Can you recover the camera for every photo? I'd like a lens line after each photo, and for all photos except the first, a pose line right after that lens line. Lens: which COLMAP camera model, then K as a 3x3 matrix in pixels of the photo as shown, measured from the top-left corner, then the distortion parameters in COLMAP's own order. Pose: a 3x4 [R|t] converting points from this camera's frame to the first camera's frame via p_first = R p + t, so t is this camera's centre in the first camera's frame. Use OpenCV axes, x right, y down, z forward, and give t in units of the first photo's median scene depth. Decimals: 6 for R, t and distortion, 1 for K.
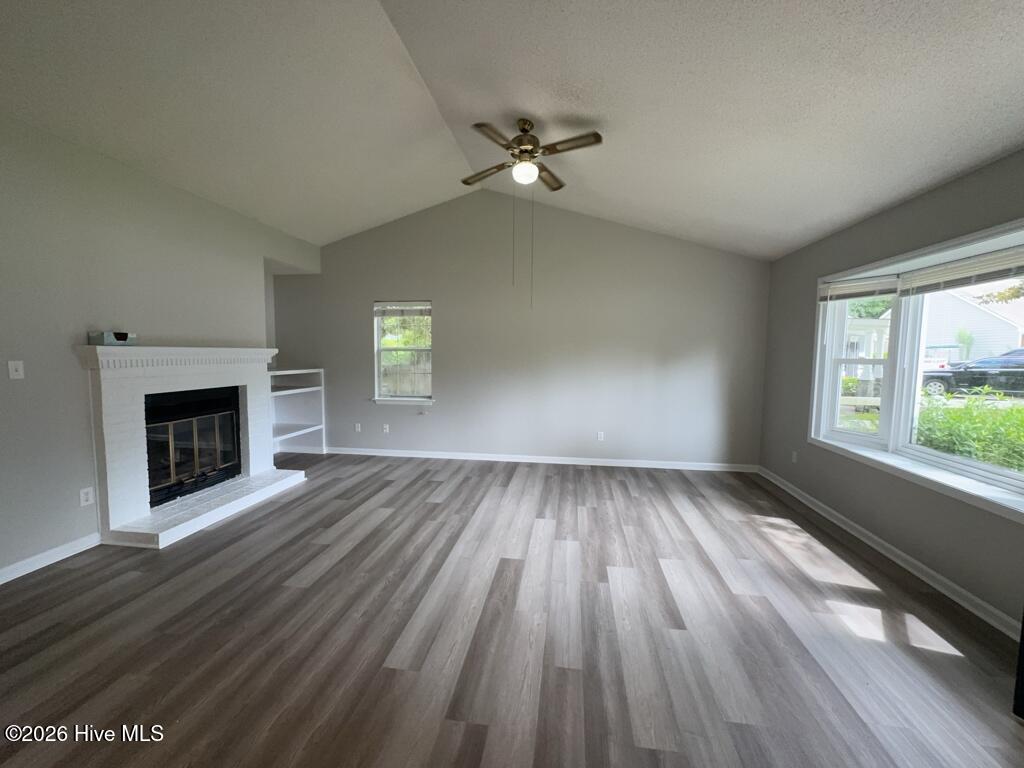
lens RADIAL K [[408.8, 0, 512.0], [0, 408.8, 384.0], [0, 0, 1]] dist [-0.000948, 0.000139]
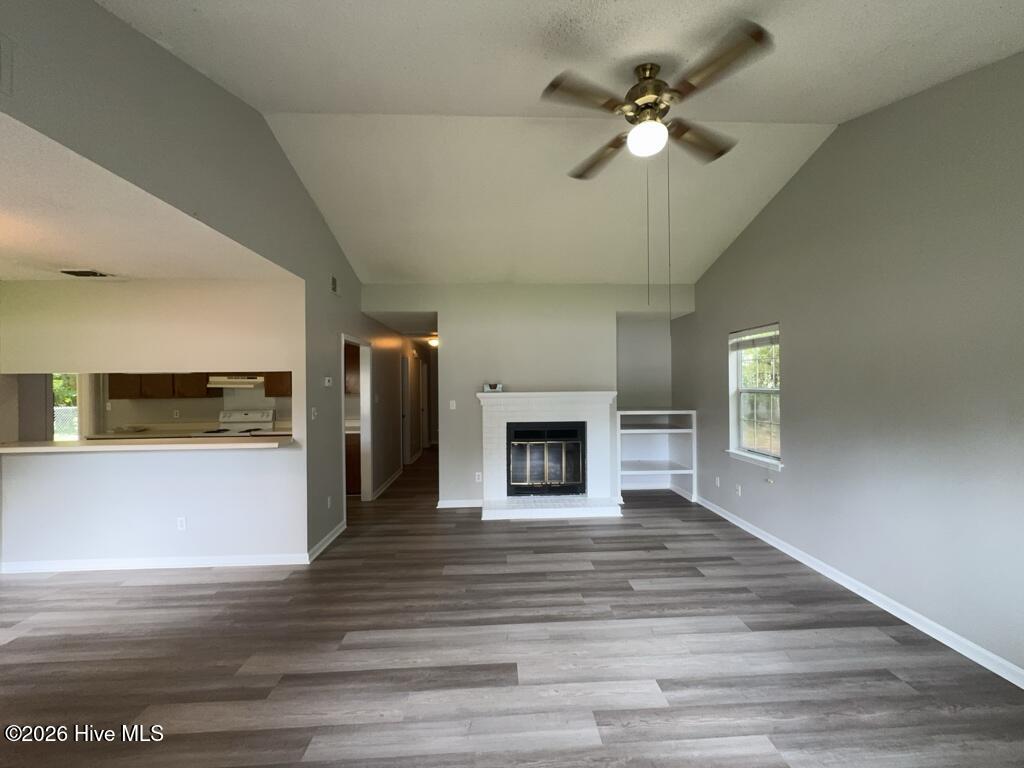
lens RADIAL K [[408.8, 0, 512.0], [0, 408.8, 384.0], [0, 0, 1]] dist [-0.000948, 0.000139]
pose [[0.195855, -0.010117, -0.980581, 0.588311], [-0.062640, 0.997776, -0.022805, -0.077866], [0.978630, 0.065890, 0.194786, 0.617711]]
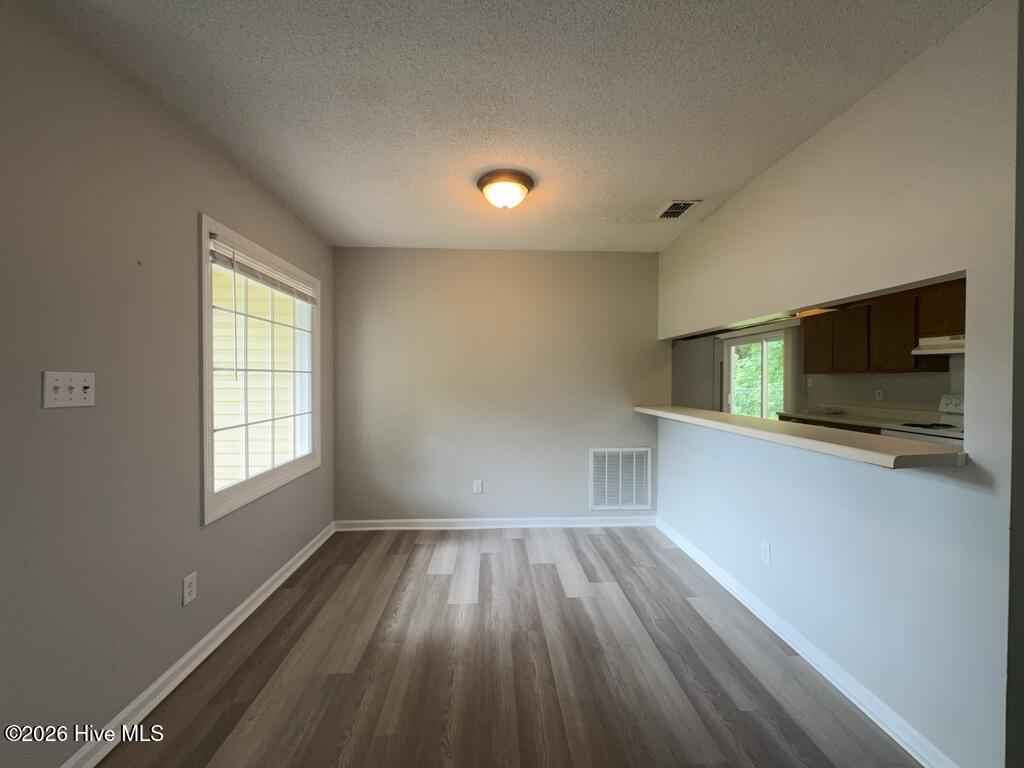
lens RADIAL K [[408.8, 0, 512.0], [0, 408.8, 384.0], [0, 0, 1]] dist [-0.000948, 0.000139]
pose [[-0.979766, -0.006510, -0.200041, -0.017300], [-0.023911, 0.996120, 0.084691, -0.018046], [0.198714, 0.087761, -0.976120, 0.566674]]
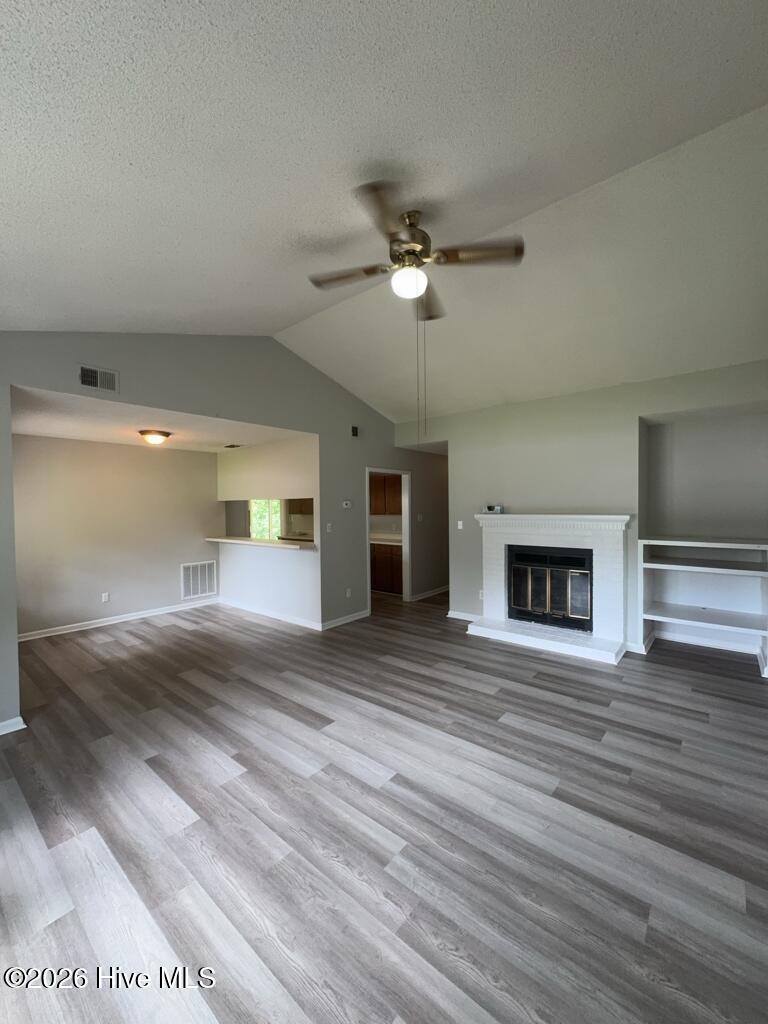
lens RADIAL K [[408.8, 0, 384.0], [0, 408.8, 512.0], [0, 0, 1]] dist [-0.000948, 0.000139]
pose [[-0.520385, 0.012425, -0.853841, 0.619977], [-0.056491, 0.997203, 0.048940, -0.132884], [0.852061, 0.073701, -0.518228, 1.247740]]
